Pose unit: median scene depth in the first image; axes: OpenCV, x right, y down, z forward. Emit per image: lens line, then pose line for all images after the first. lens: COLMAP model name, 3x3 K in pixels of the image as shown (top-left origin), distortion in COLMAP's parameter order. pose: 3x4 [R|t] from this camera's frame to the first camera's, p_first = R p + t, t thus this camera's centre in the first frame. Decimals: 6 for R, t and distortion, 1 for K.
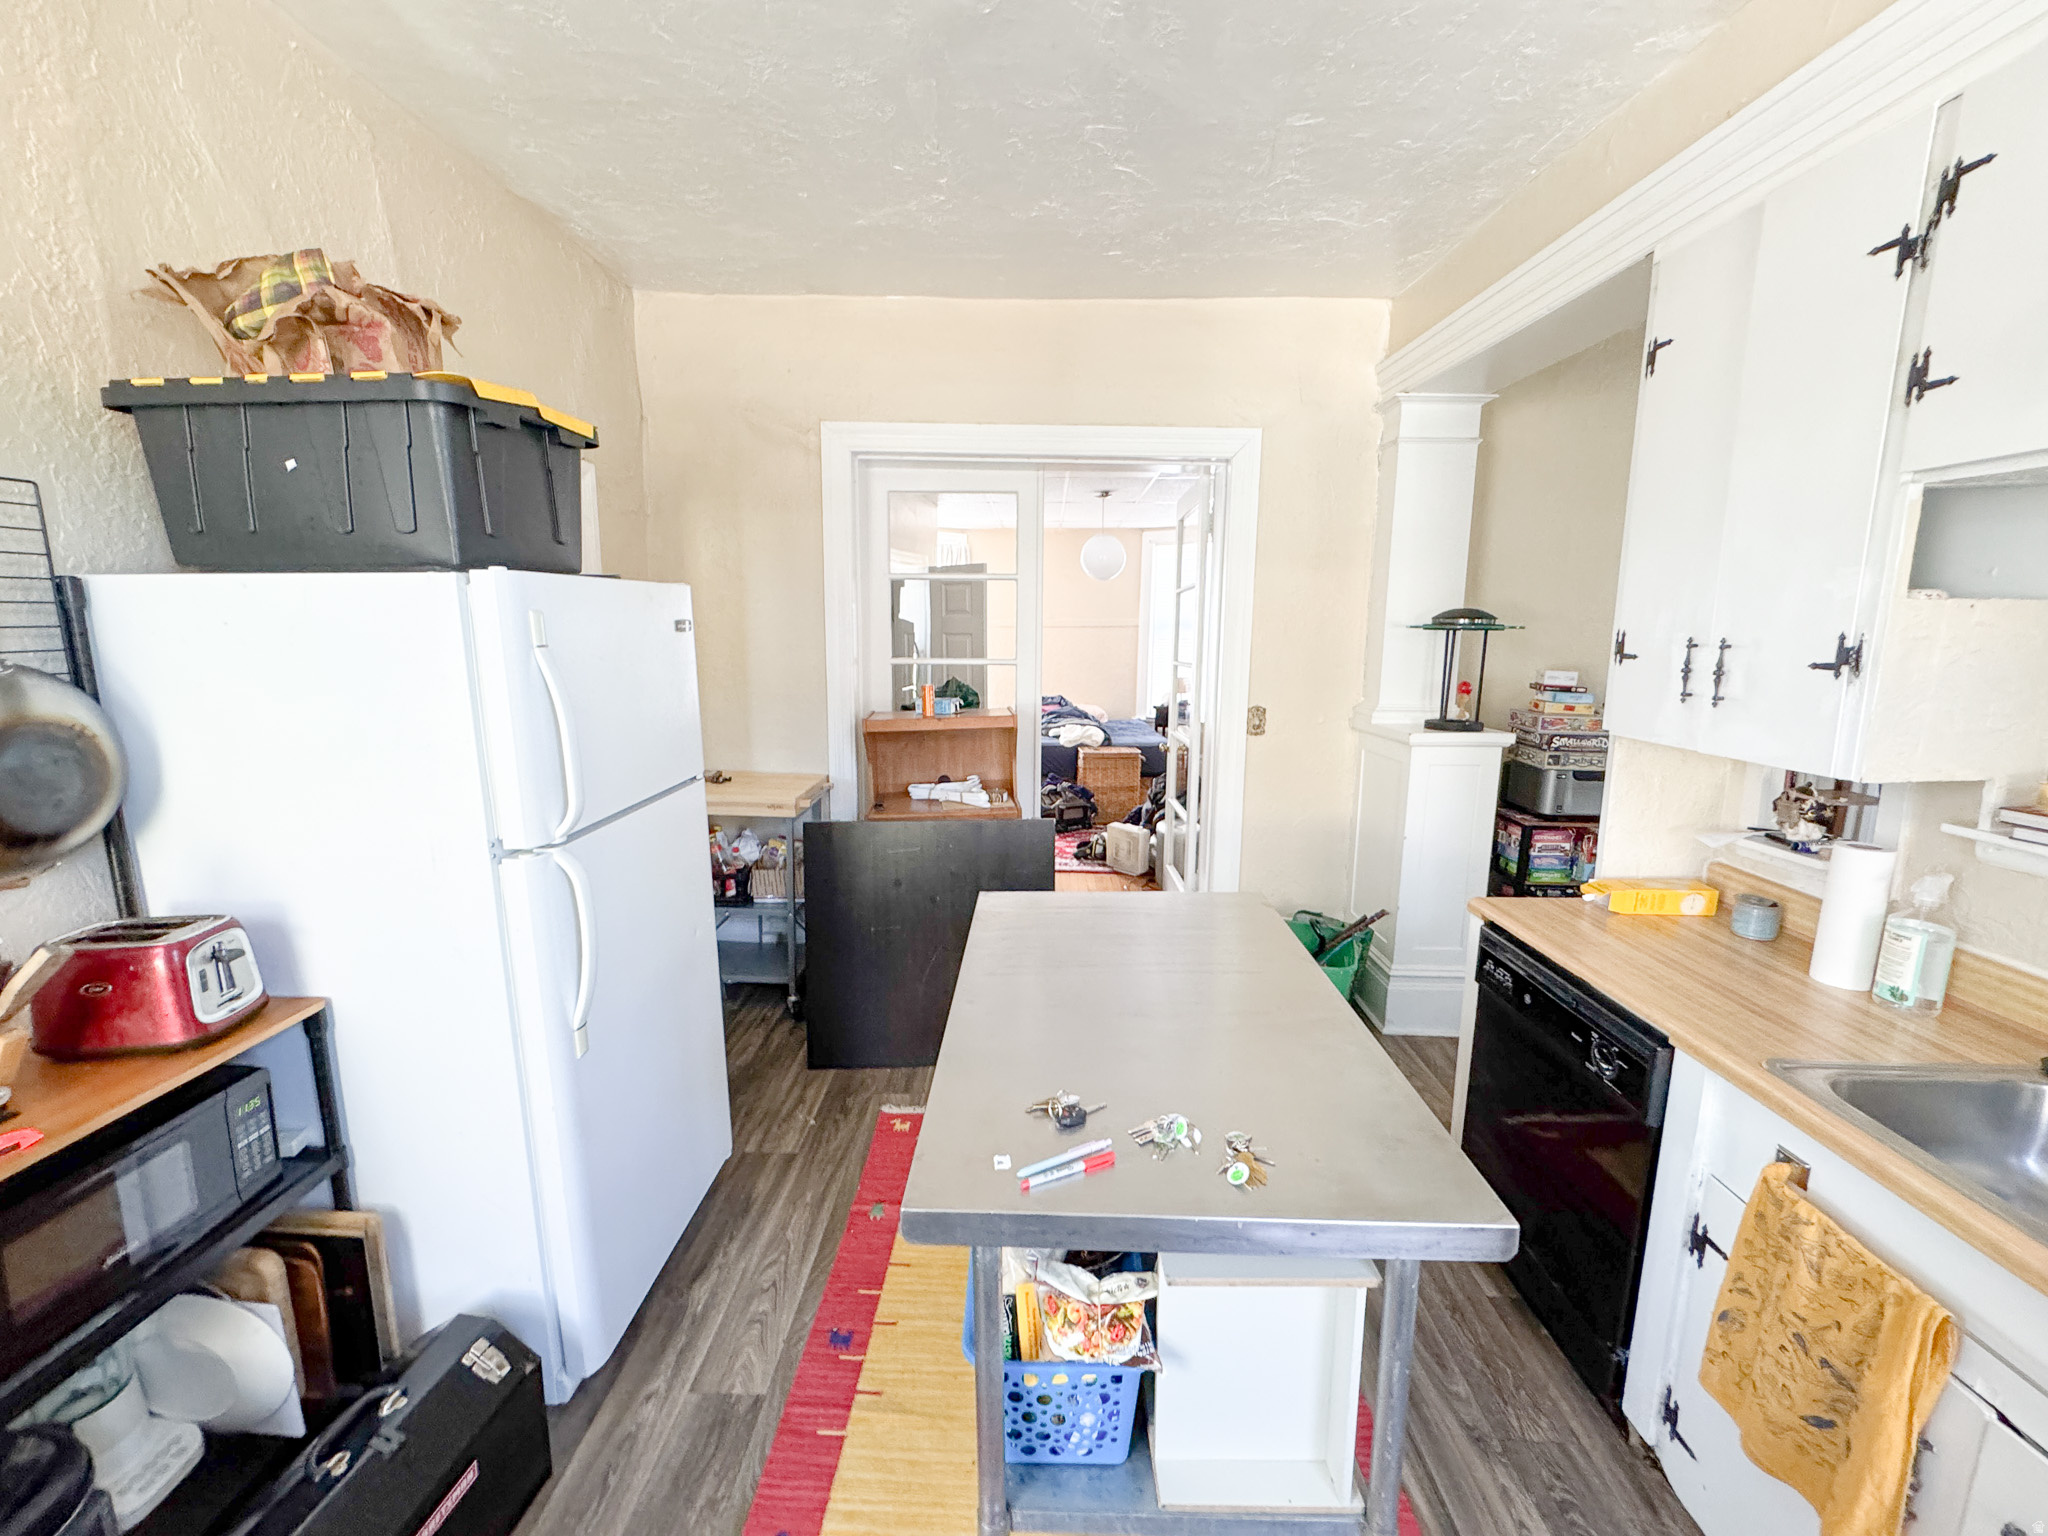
lens RADIAL K [[816.5, 0, 1024.8], [0, 816.5, 763.8], [0, 0, 1]] dist [-0.002711, -0.000194]
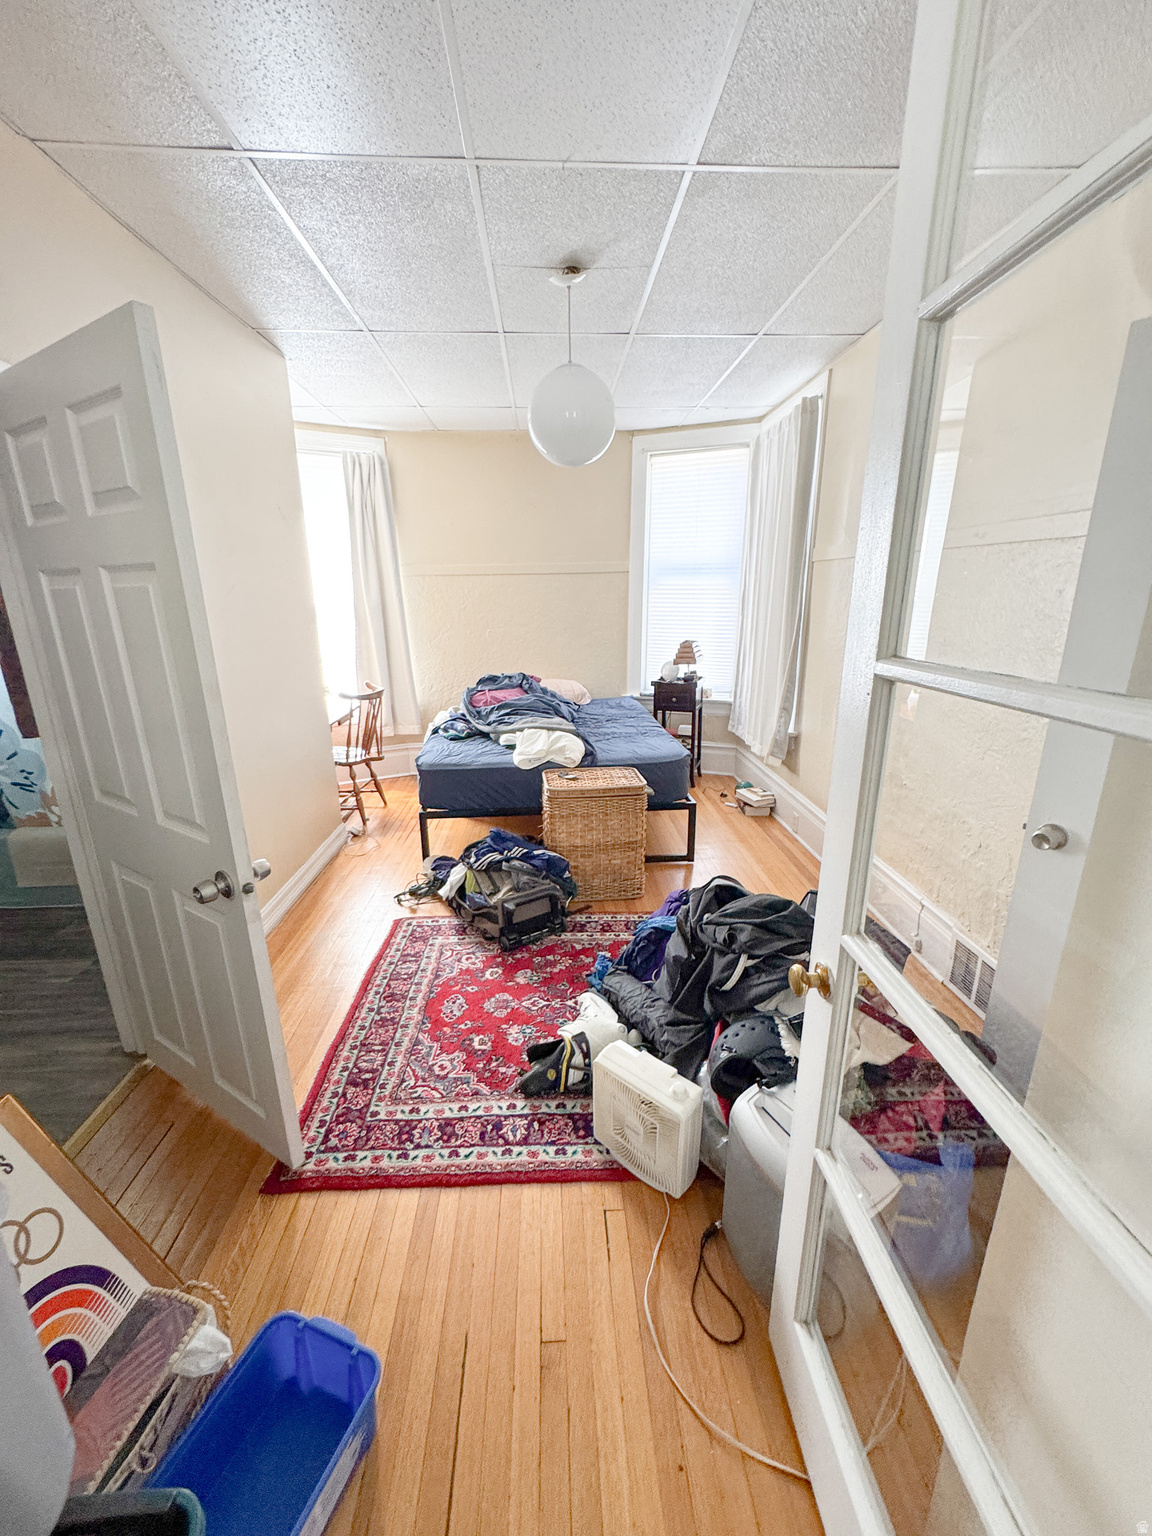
lens RADIAL K [[618.6, 0, 576.0], [0, 618.6, 768.0], [0, 0, 1]] dist [-0.001712, 0.000439]
pose [[0.997035, -0.034921, 0.068576, 0.126384], [0.026484, 0.992386, 0.120288, -0.166677], [-0.072254, -0.118115, 0.990368, 1.170617]]
